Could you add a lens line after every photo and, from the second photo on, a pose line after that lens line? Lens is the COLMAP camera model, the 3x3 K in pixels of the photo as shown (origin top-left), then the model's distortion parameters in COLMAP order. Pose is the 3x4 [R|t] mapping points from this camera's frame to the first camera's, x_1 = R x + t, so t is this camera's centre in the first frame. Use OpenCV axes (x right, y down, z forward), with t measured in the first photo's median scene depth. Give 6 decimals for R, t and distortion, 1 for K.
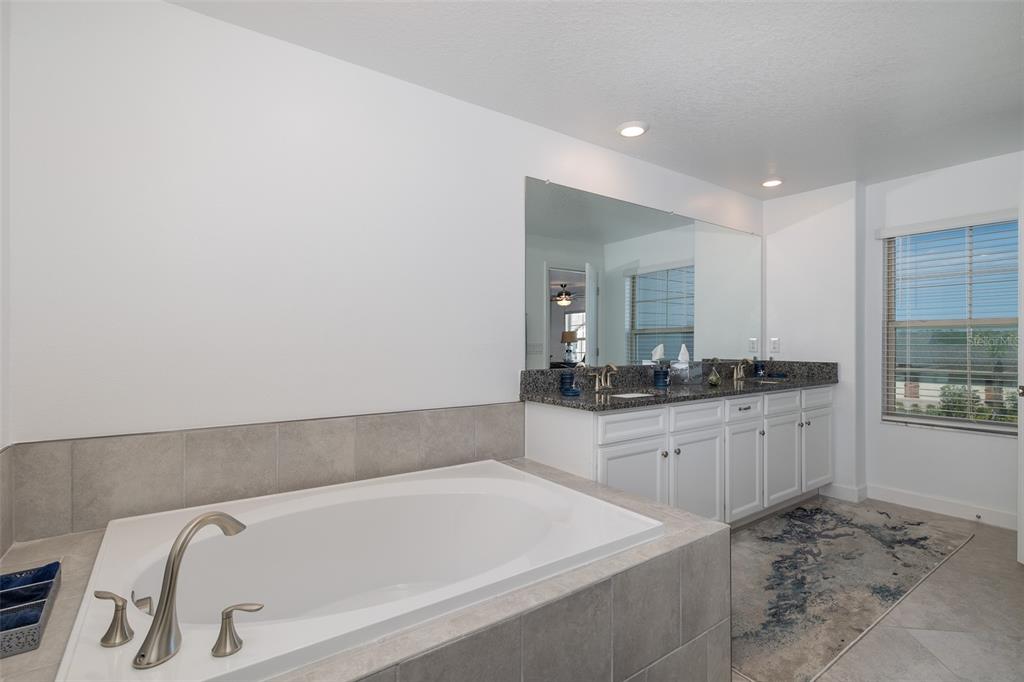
lens RADIAL K [[473.8, 0, 509.6], [0, 473.8, 341.4], [0, 0, 1]] dist [-0.002429, 0.000476]
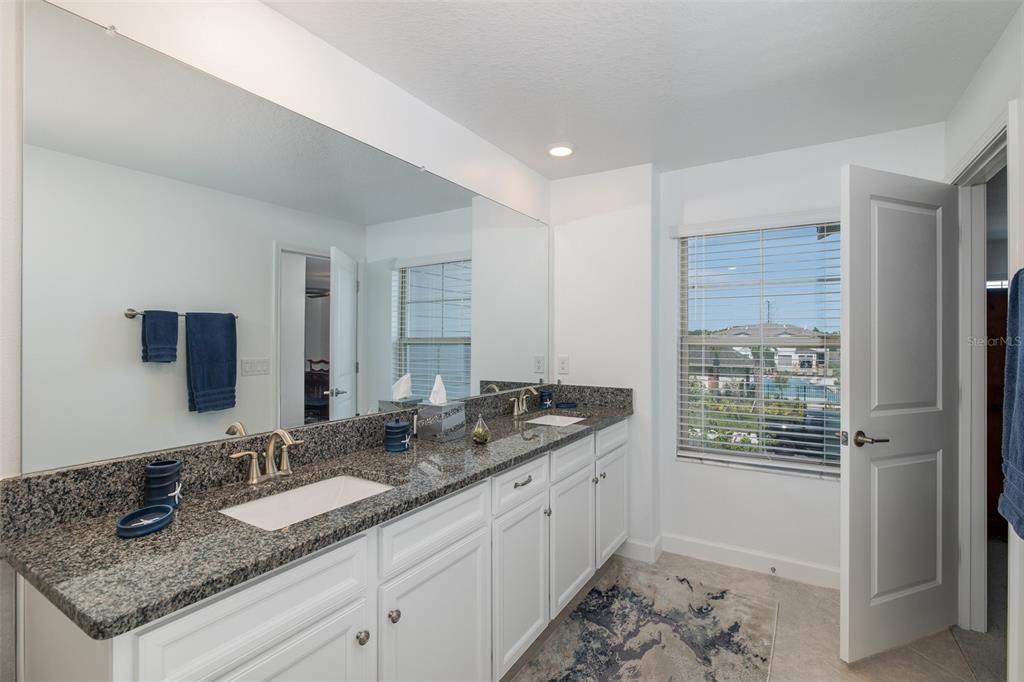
lens RADIAL K [[473.8, 0, 509.6], [0, 473.8, 341.4], [0, 0, 1]] dist [-0.002429, 0.000476]
pose [[0.920109, -0.002938, 0.391652, 0.198855], [-0.000114, 0.999970, 0.007770, -0.043320], [-0.391663, -0.007194, 0.920080, 0.364808]]
